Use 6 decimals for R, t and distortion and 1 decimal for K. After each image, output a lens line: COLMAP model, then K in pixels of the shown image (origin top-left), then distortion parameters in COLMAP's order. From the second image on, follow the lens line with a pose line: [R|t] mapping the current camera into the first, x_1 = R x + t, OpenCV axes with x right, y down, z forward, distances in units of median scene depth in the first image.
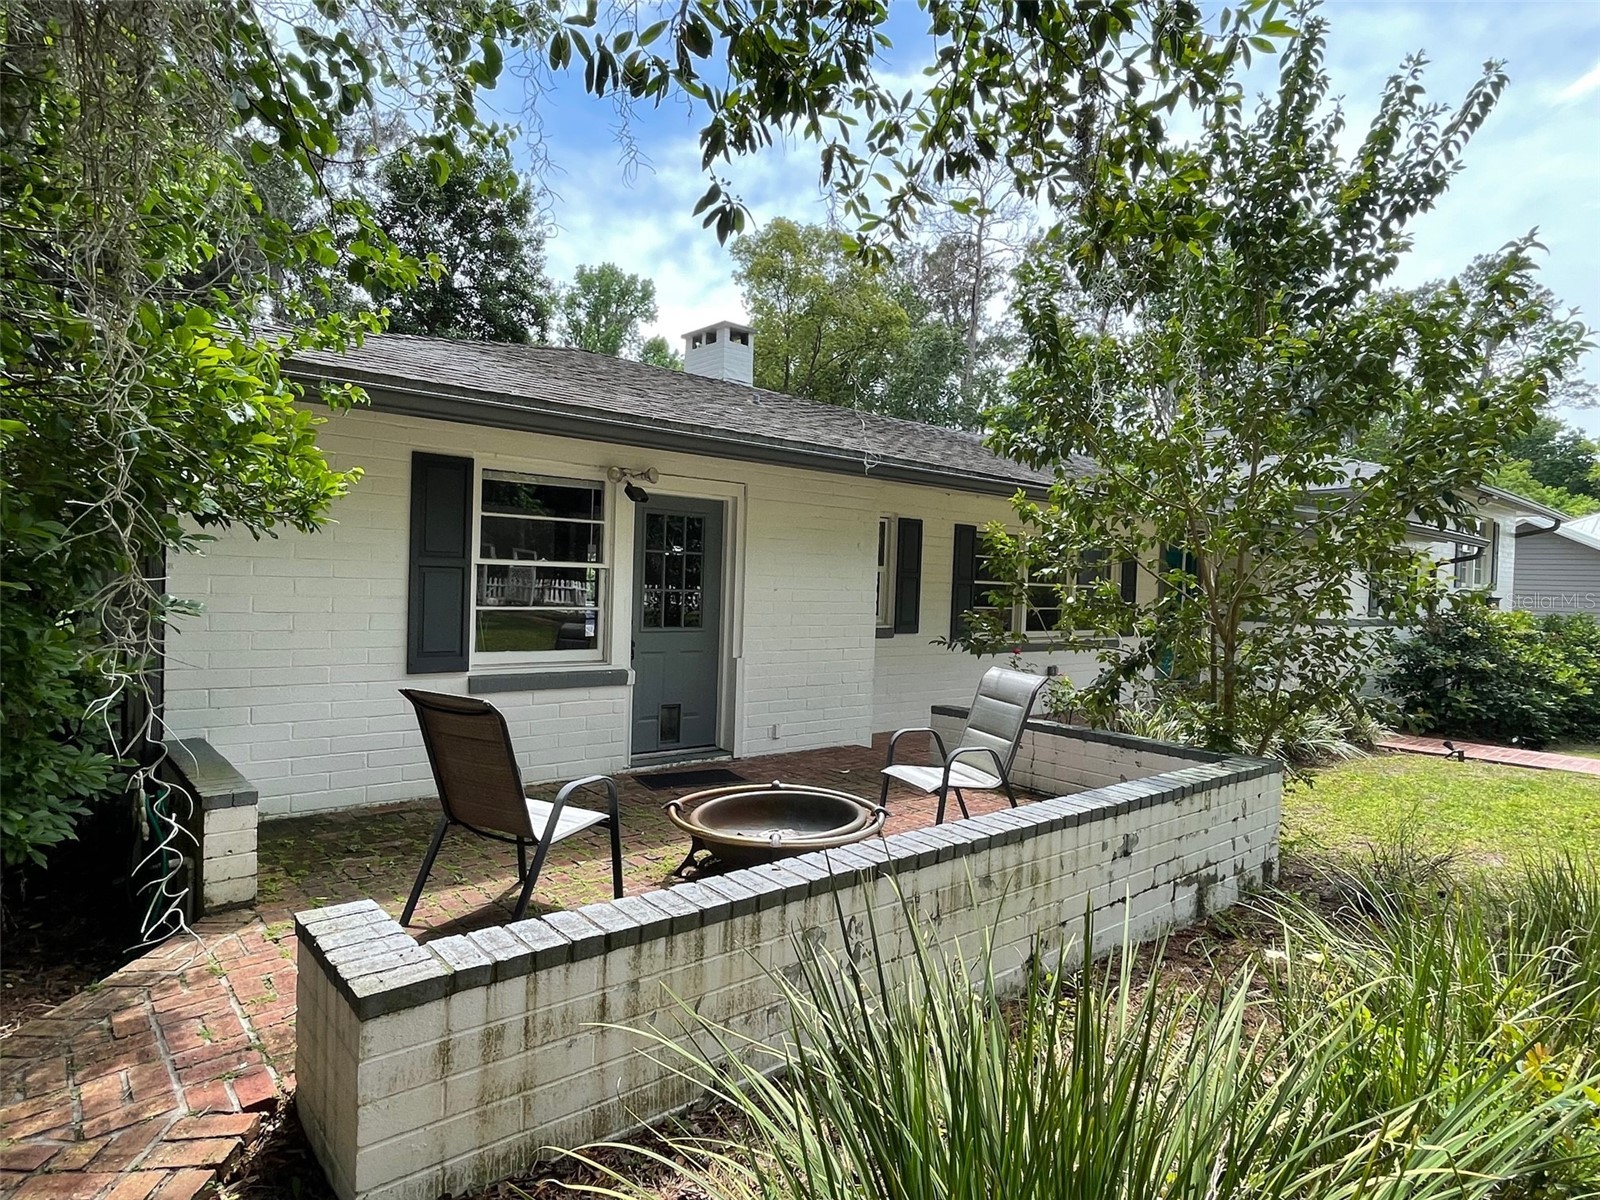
lens RADIAL K [[915.9, 0, 800.0], [0, 915.9, 600.0], [0, 0, 1]] dist [0.005532, 0.000820]
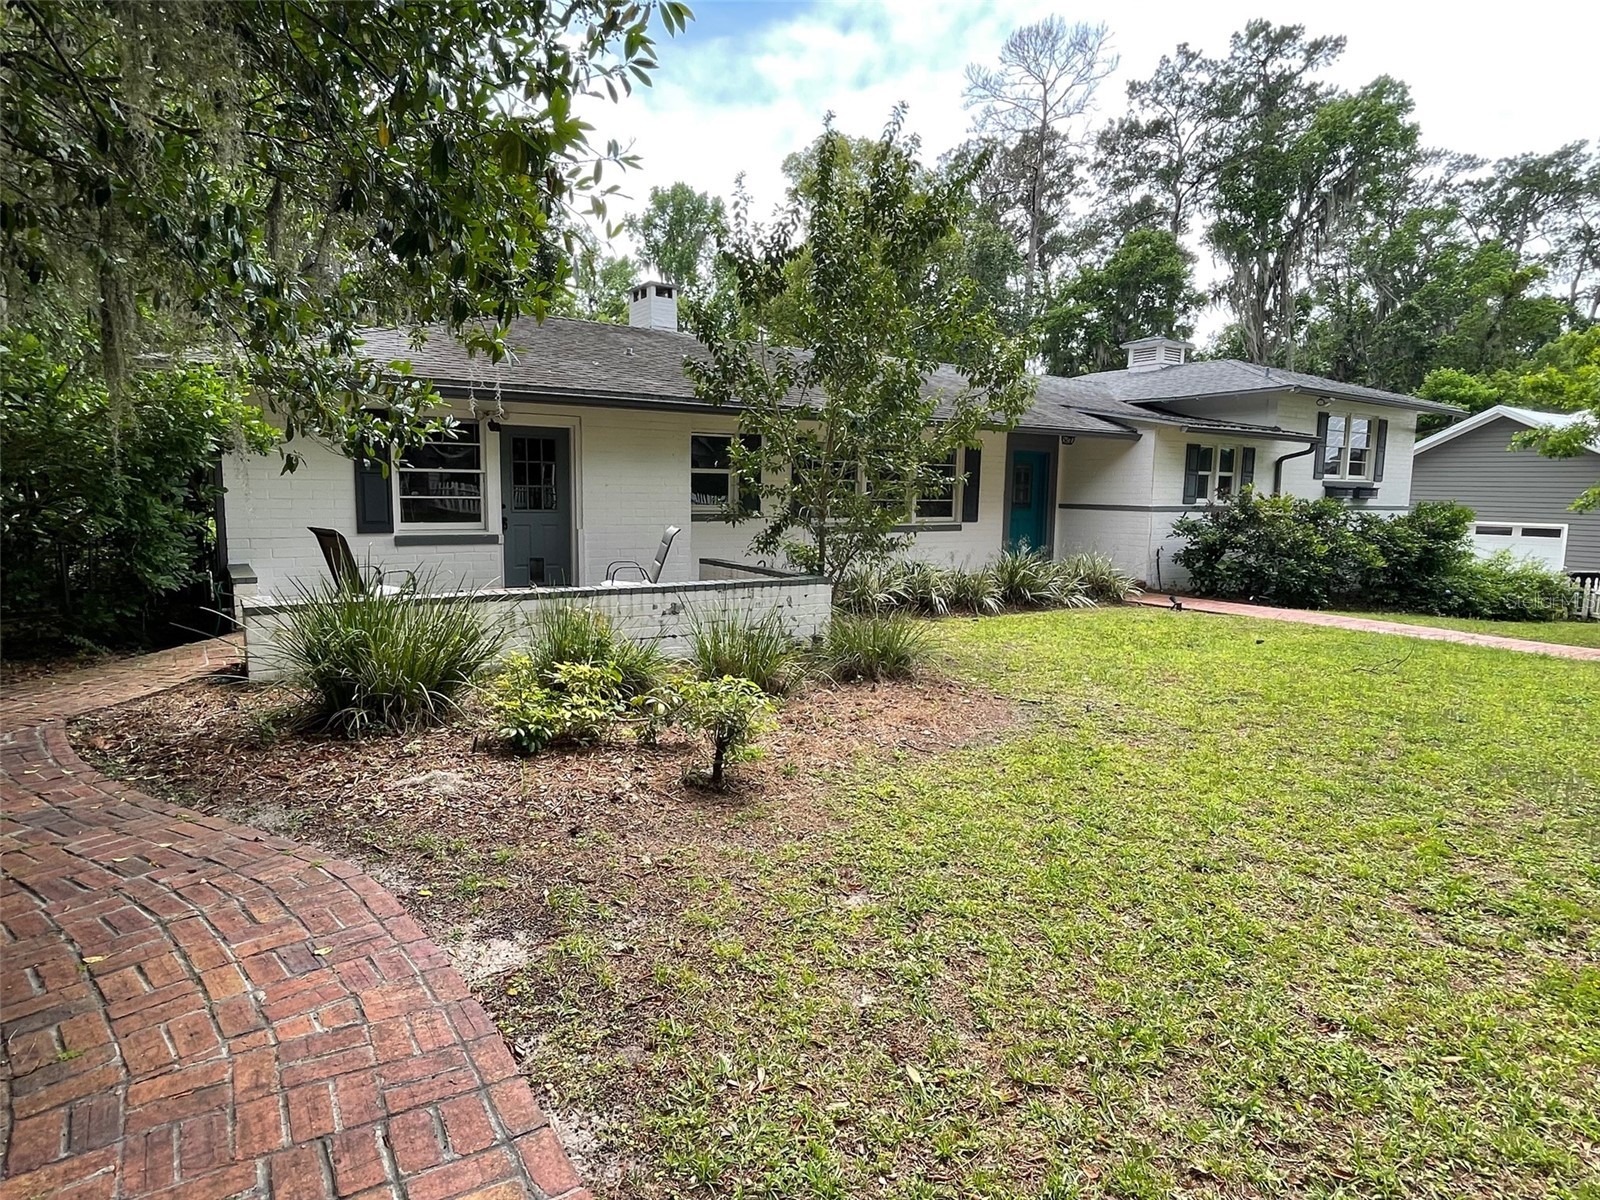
lens RADIAL K [[934.5, 0, 800.0], [0, 934.5, 600.0], [0, 0, 1]] dist [-0.000930, 0.000706]
pose [[0.990953, -0.002054, -0.134196, 0.363775], [0.014722, 0.995513, 0.093475, 0.028103], [0.133402, -0.094605, 0.986536, -0.376392]]
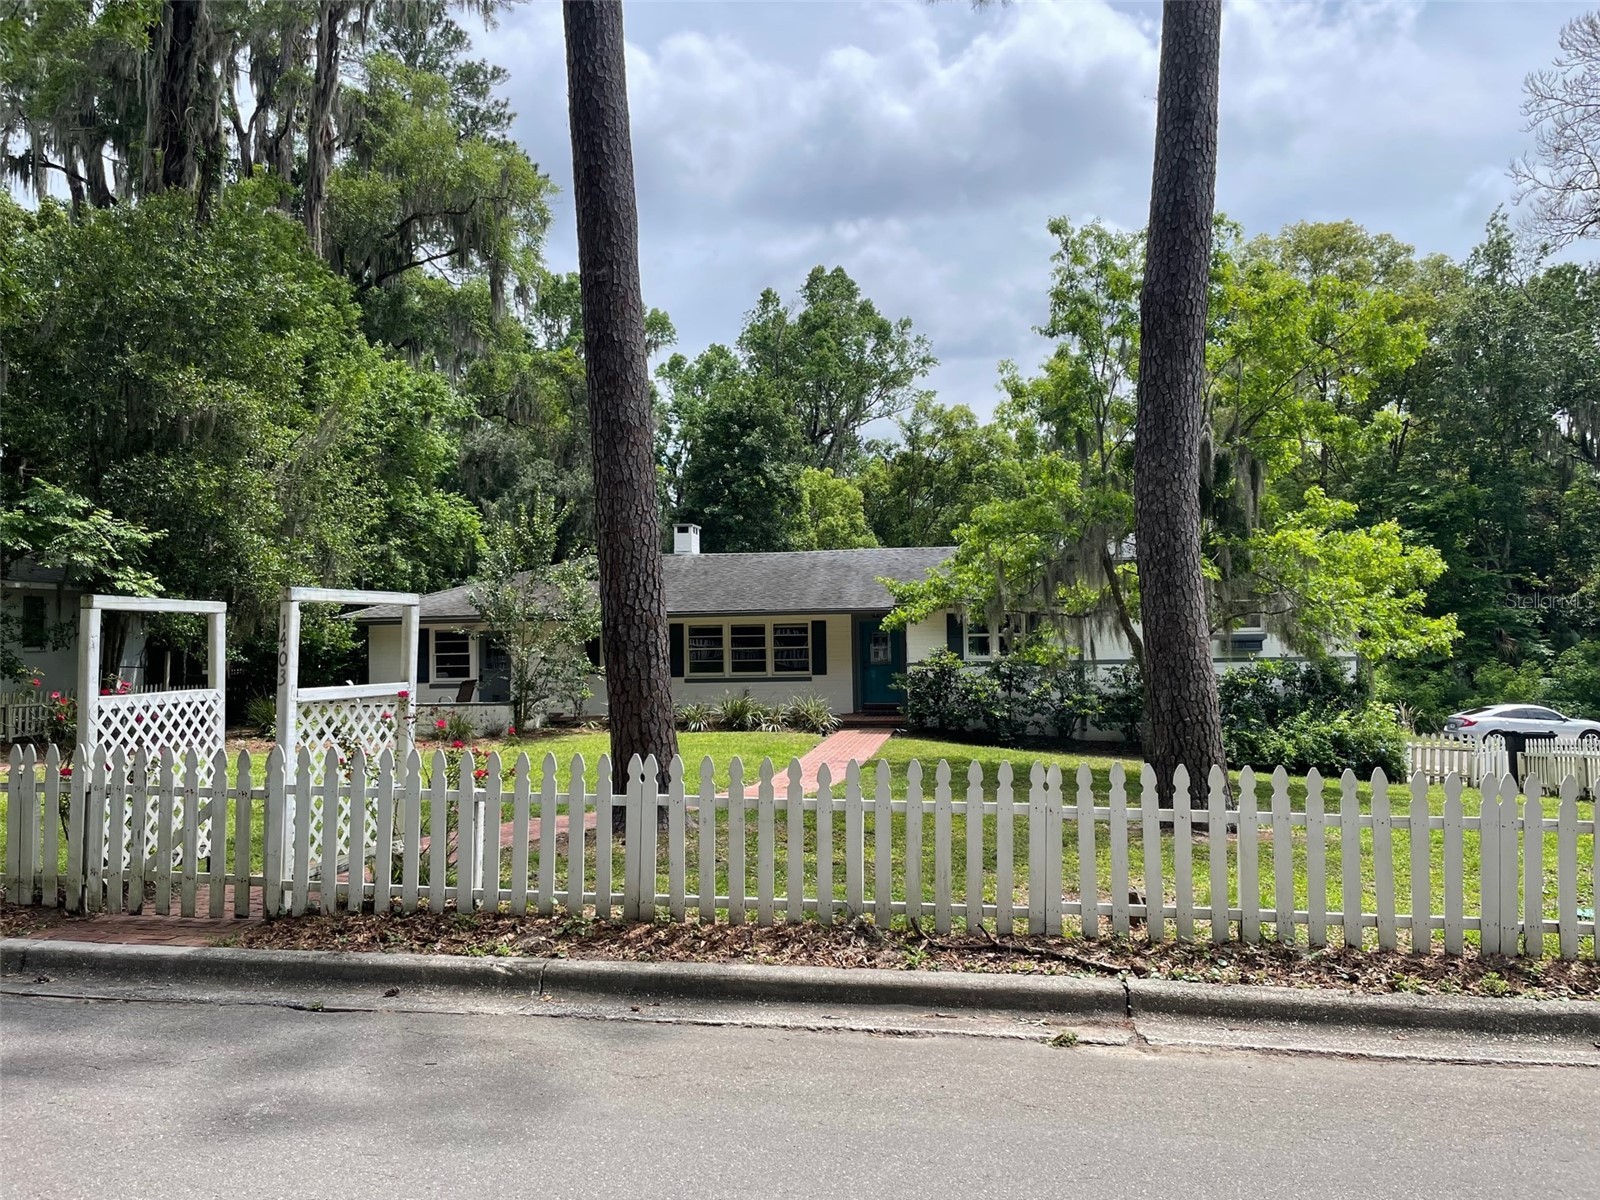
lens RADIAL K [[1277.3, 0, 800.0], [0, 1277.3, 600.0], [0, 0, 1]] dist [0.040640, -0.081152]
pose [[0.622597, -0.059962, -0.780242, 2.794350], [0.025493, 0.998085, -0.056362, 0.041808], [0.782127, 0.015200, 0.622934, -0.679268]]
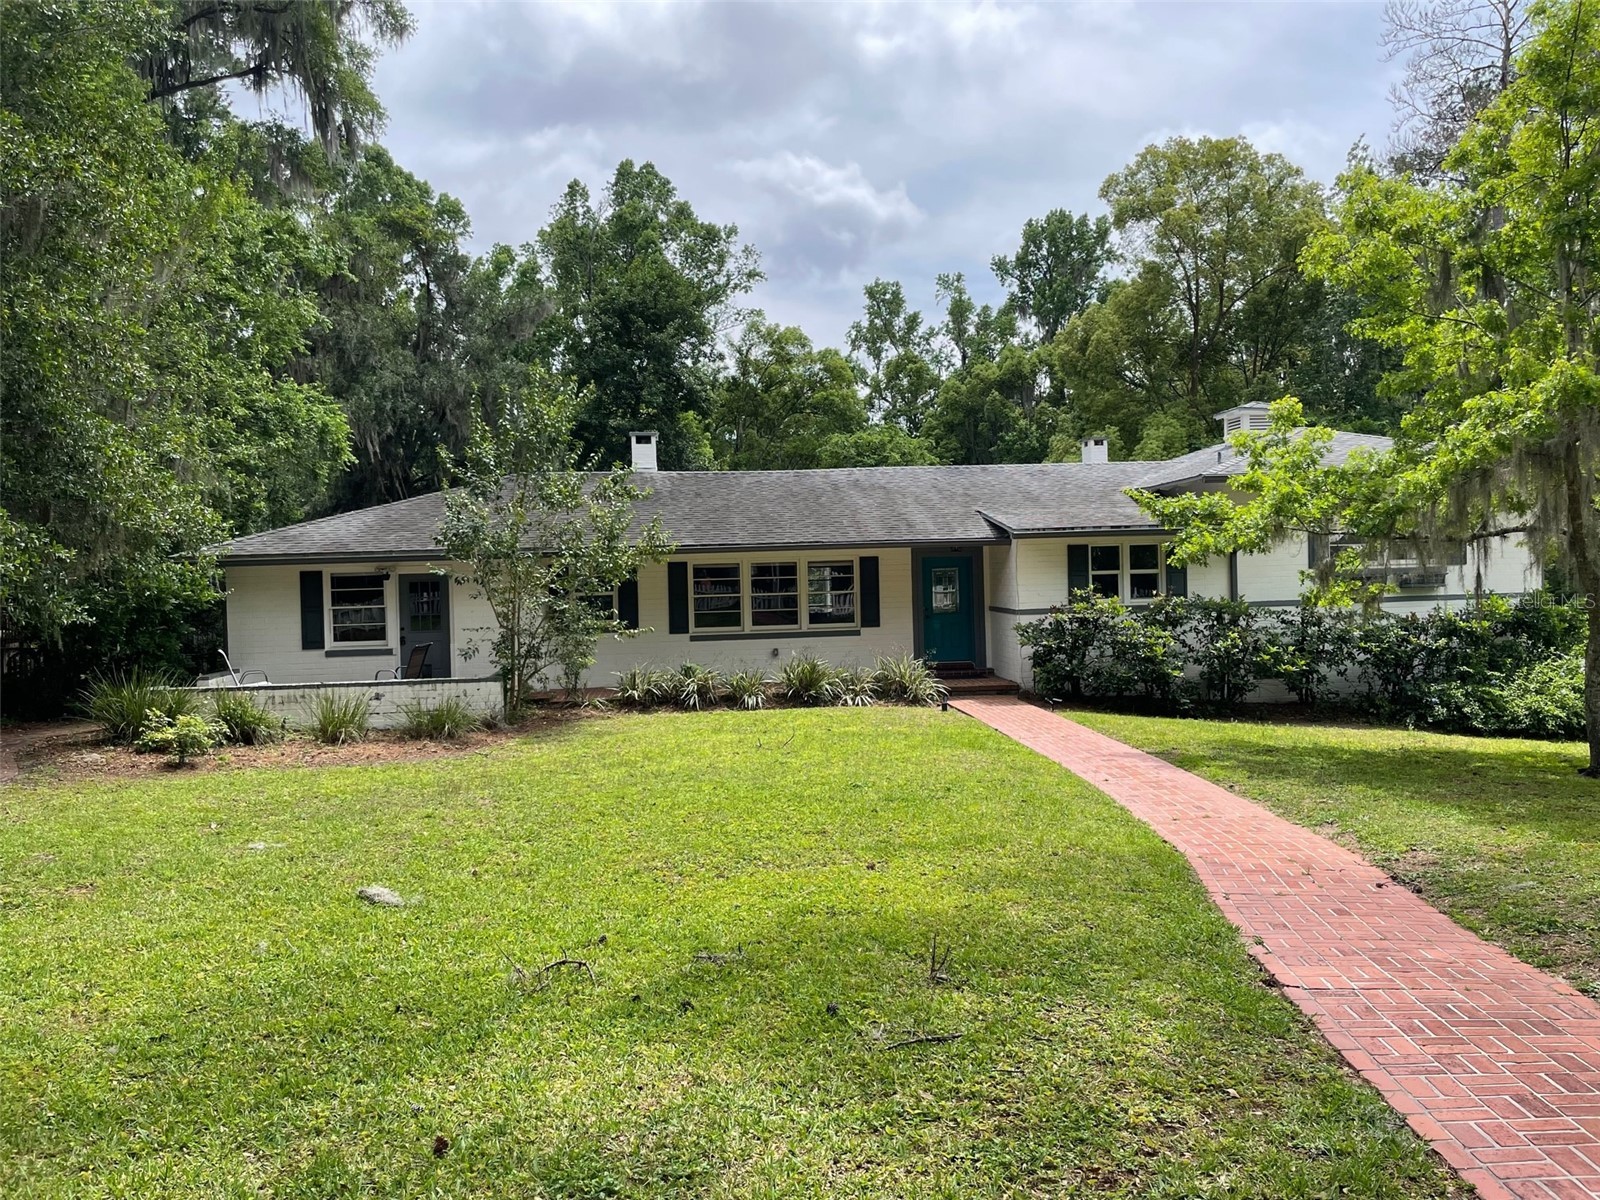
lens RADIAL K [[1277.3, 0, 800.0], [0, 1277.3, 600.0], [0, 0, 1]] dist [0.040640, -0.081152]
pose [[0.796601, -0.039678, -0.603202, 1.742521], [0.042250, 0.999058, -0.009922, 0.017125], [0.603027, -0.017581, 0.797527, -0.677545]]
